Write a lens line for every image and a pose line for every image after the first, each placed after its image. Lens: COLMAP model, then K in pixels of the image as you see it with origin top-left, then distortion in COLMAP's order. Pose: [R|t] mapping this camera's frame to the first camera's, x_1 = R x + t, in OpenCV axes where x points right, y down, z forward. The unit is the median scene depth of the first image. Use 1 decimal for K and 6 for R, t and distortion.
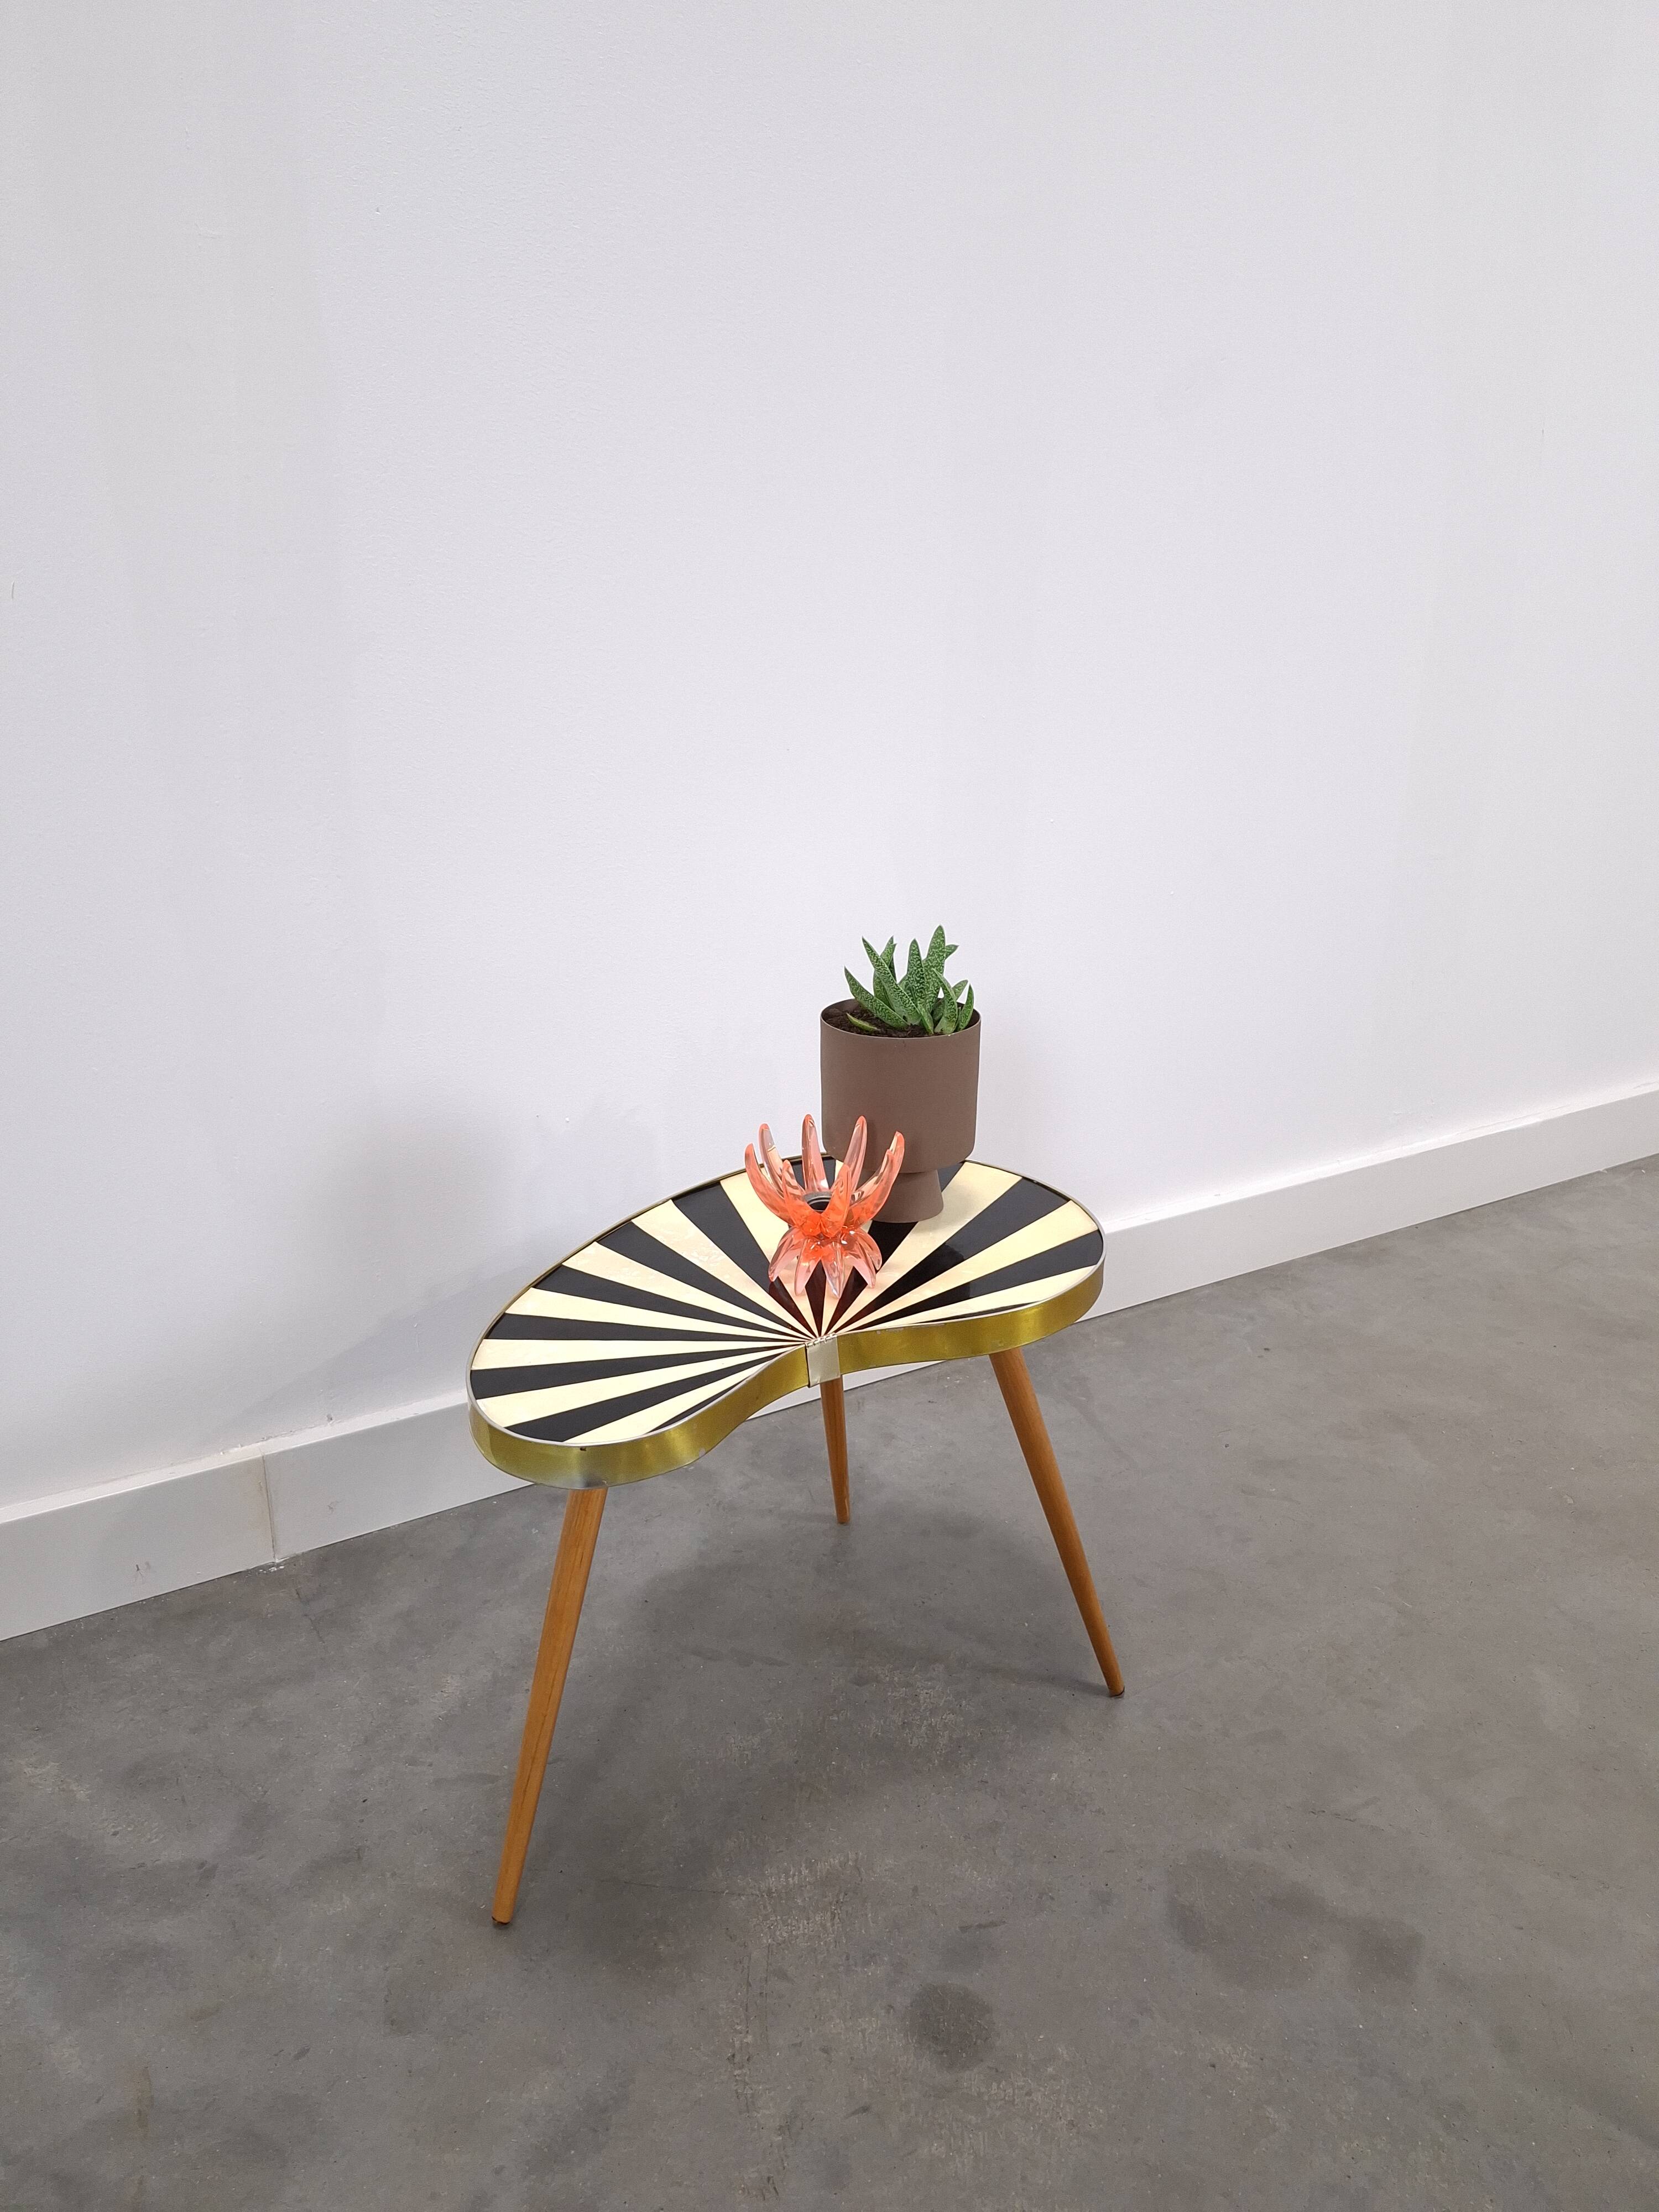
lens RADIAL K [[1577.5, 0, 826.6], [0, 1577.5, 1084.2], [0, 0, 1]] dist [0.030512, -0.032409]
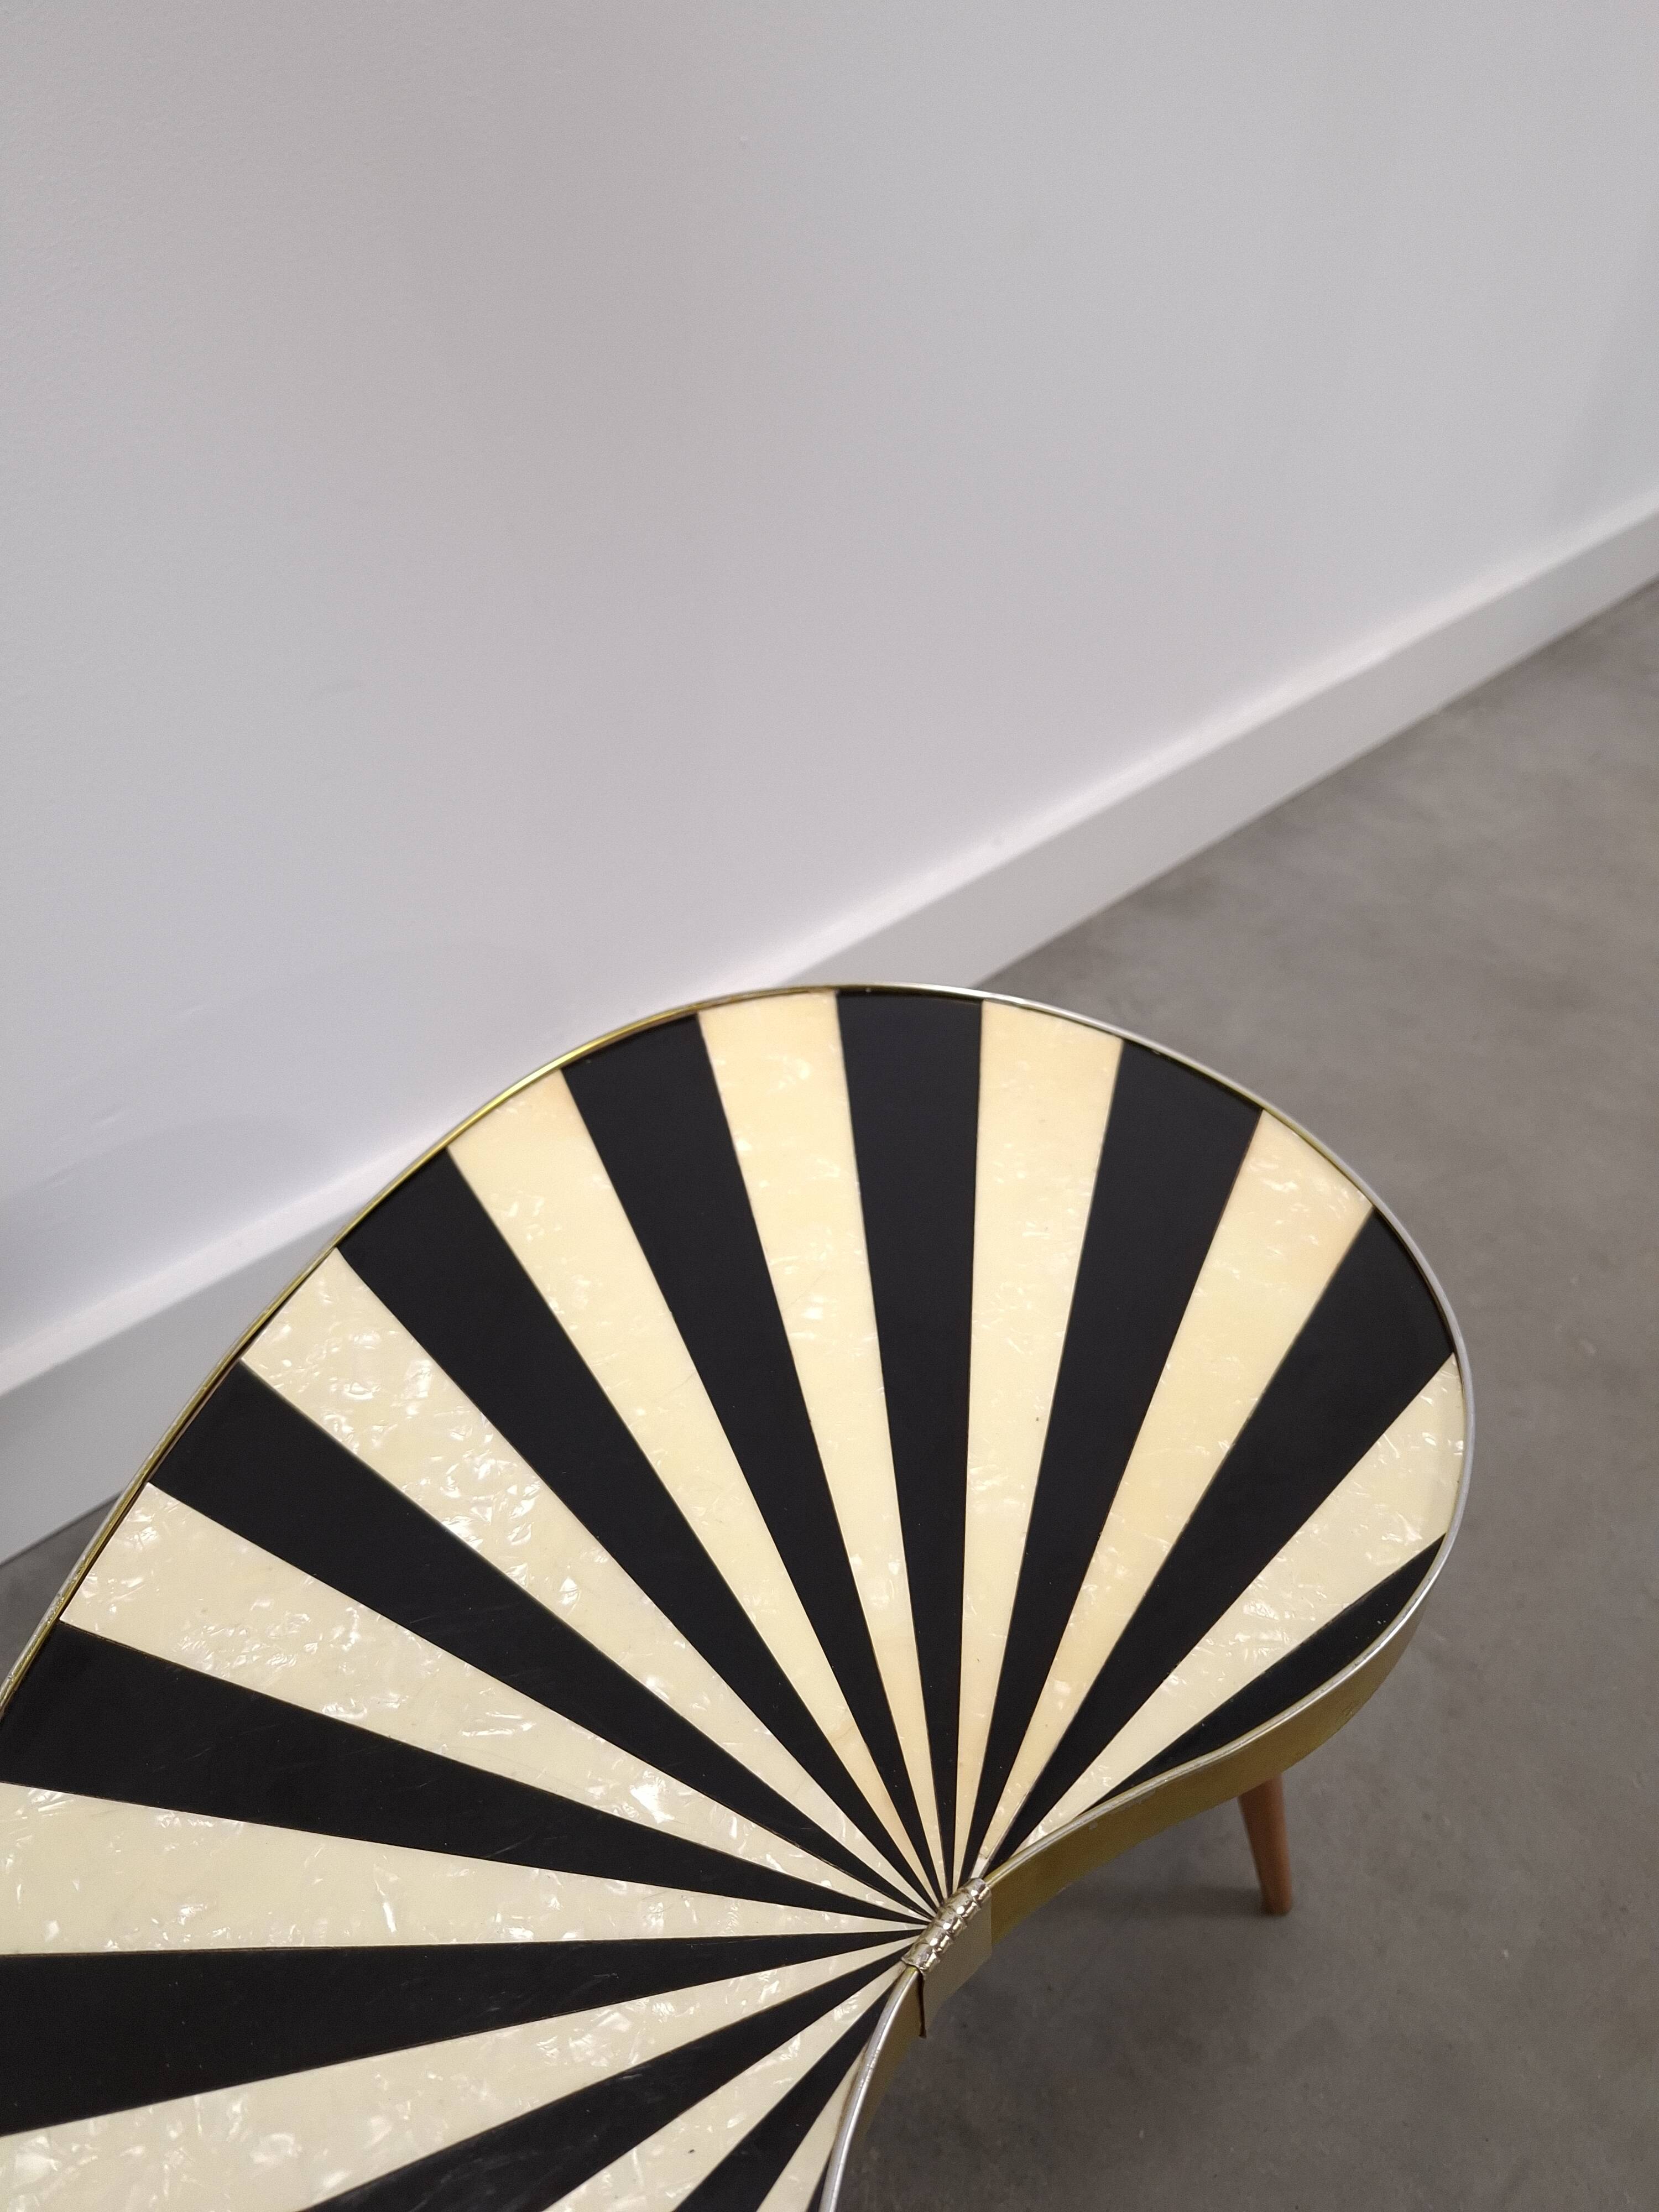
lens RADIAL K [[1577.5, 0, 832.6], [0, 1577.5, 1132.2], [0, 0, 1]] dist [0.030512, -0.032409]
pose [[0.959673, -0.138237, 0.244781, 0.025081], [0.036971, 0.925241, 0.377574, -0.099286], [-0.278676, -0.353298, 0.893040, 0.665126]]
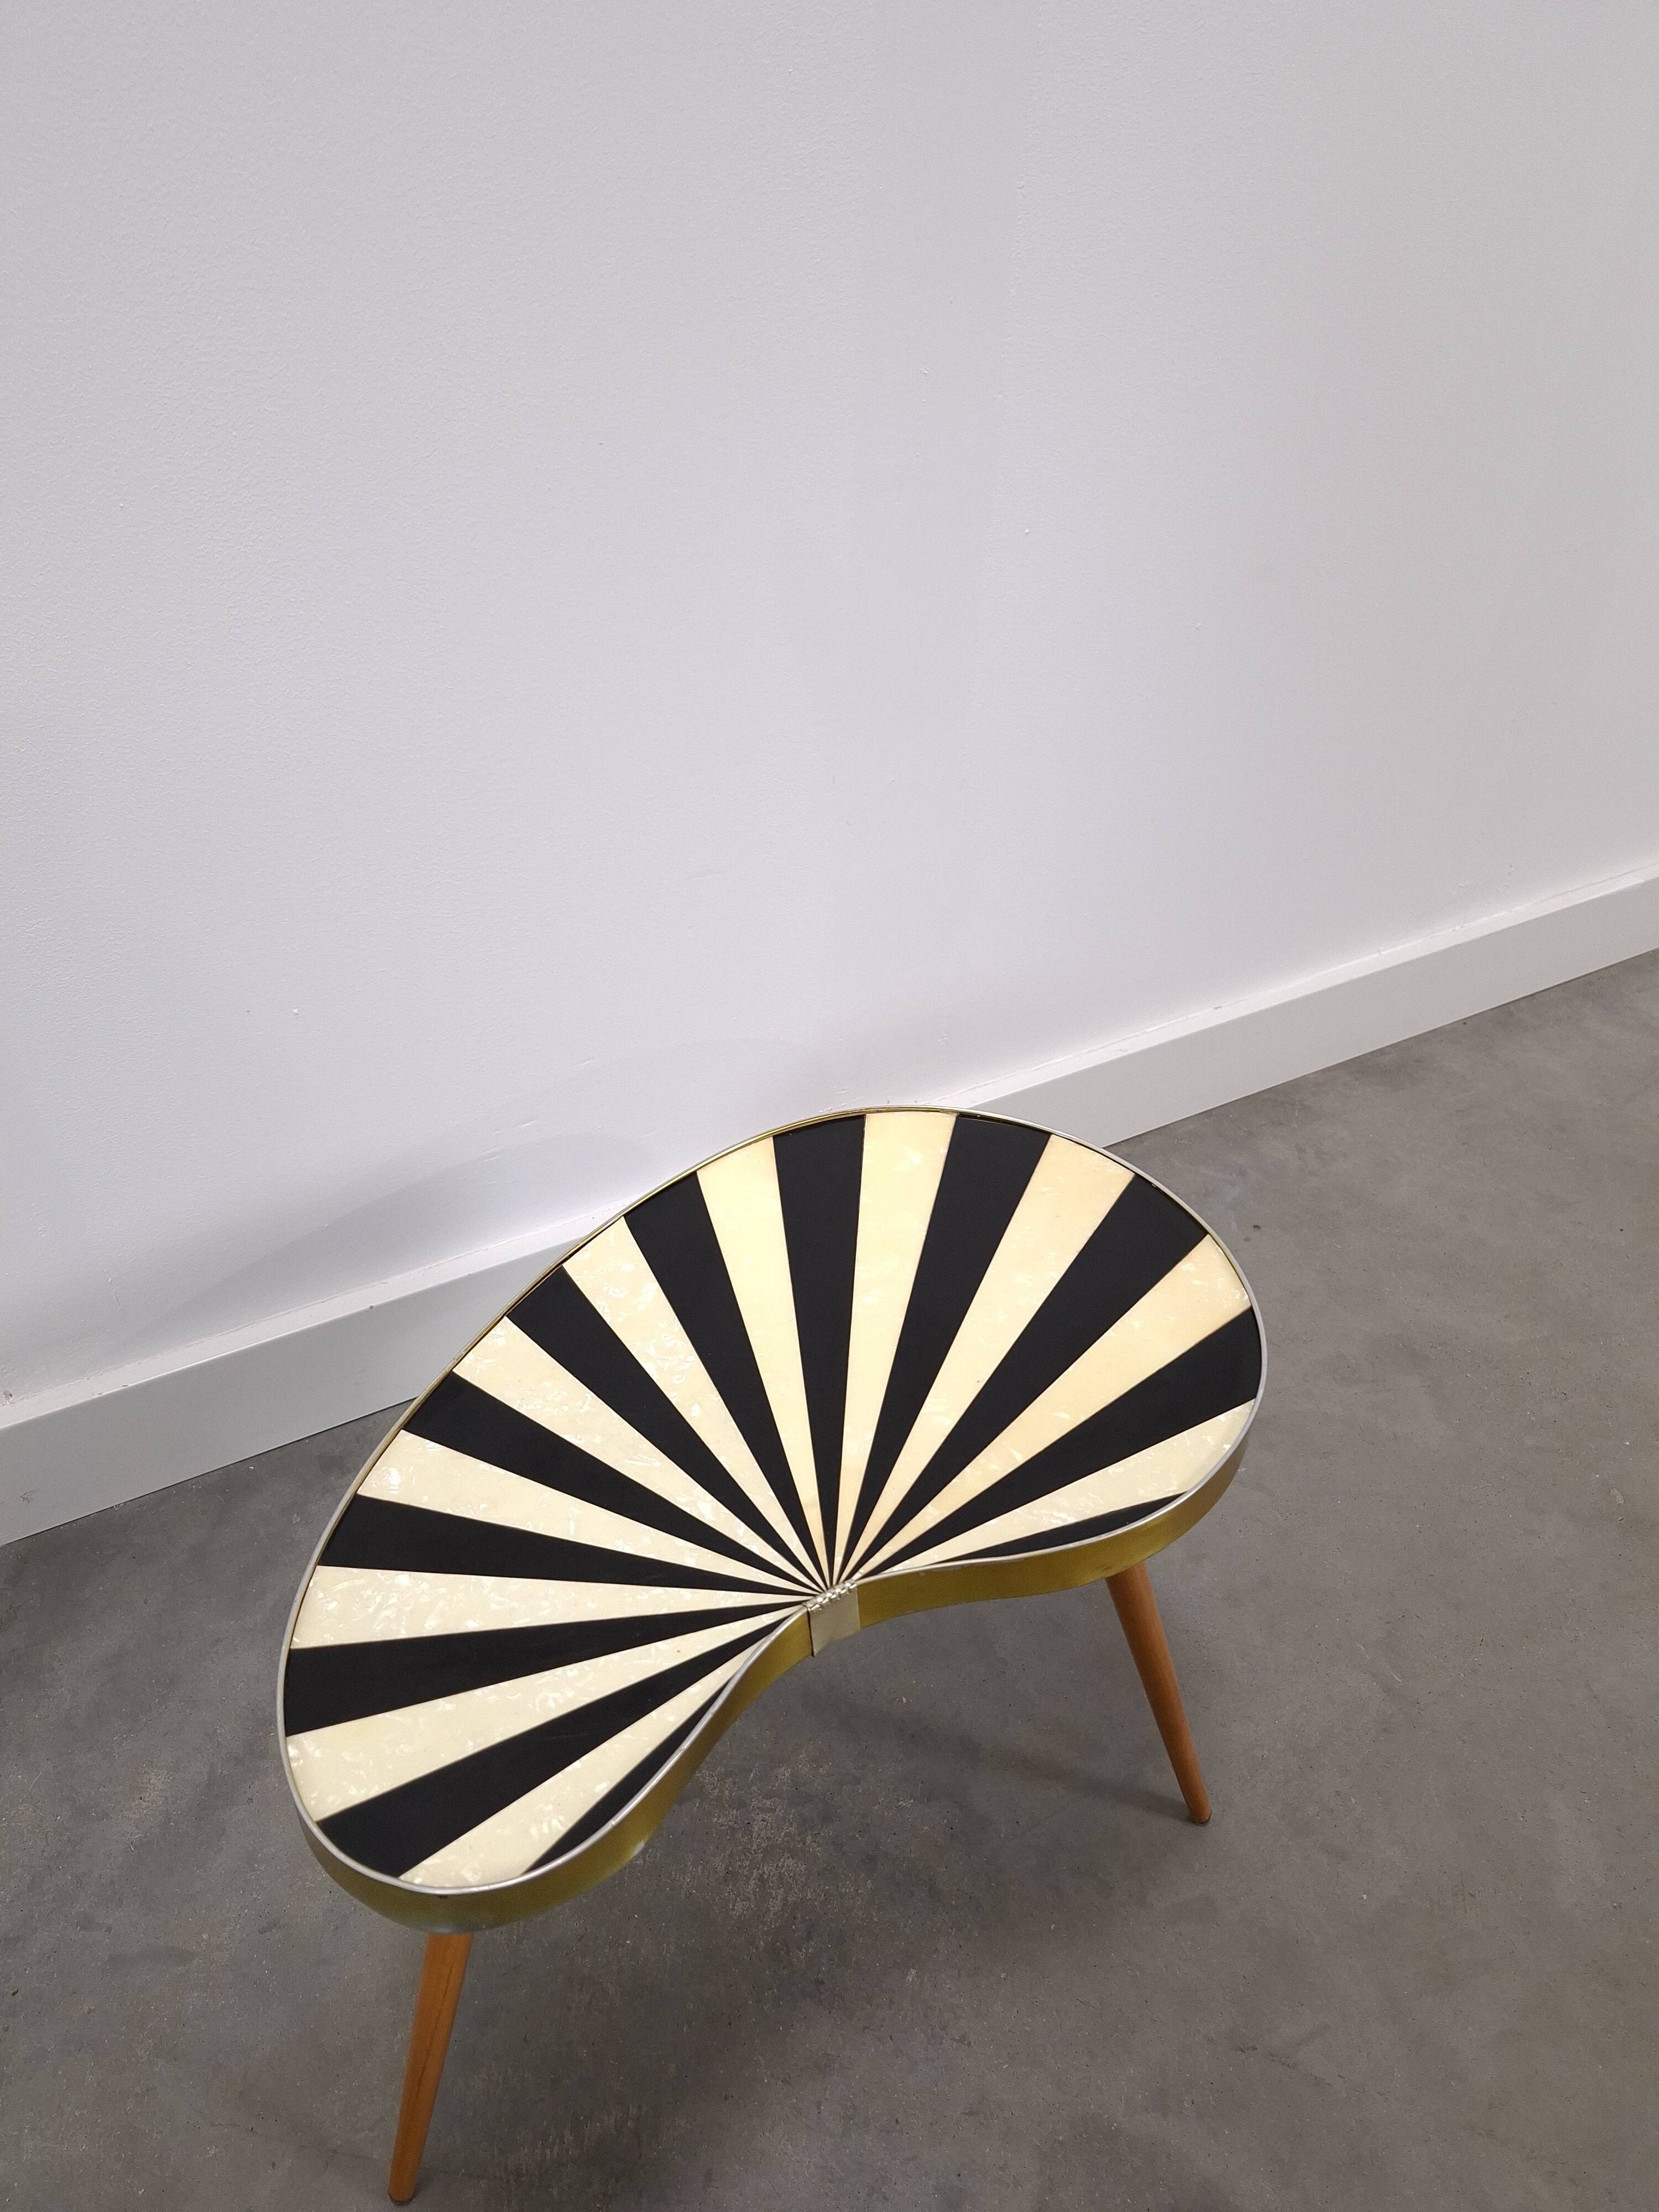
lens RADIAL K [[1577.5, 0, 809.5], [0, 1577.5, 1095.3], [0, 0, 1]] dist [0.030512, -0.032409]
pose [[0.999640, 0.024971, -0.009775, 0.088169], [-0.020708, 0.950423, 0.310271, -0.202102], [0.017038, -0.309957, 0.950598, 0.385556]]
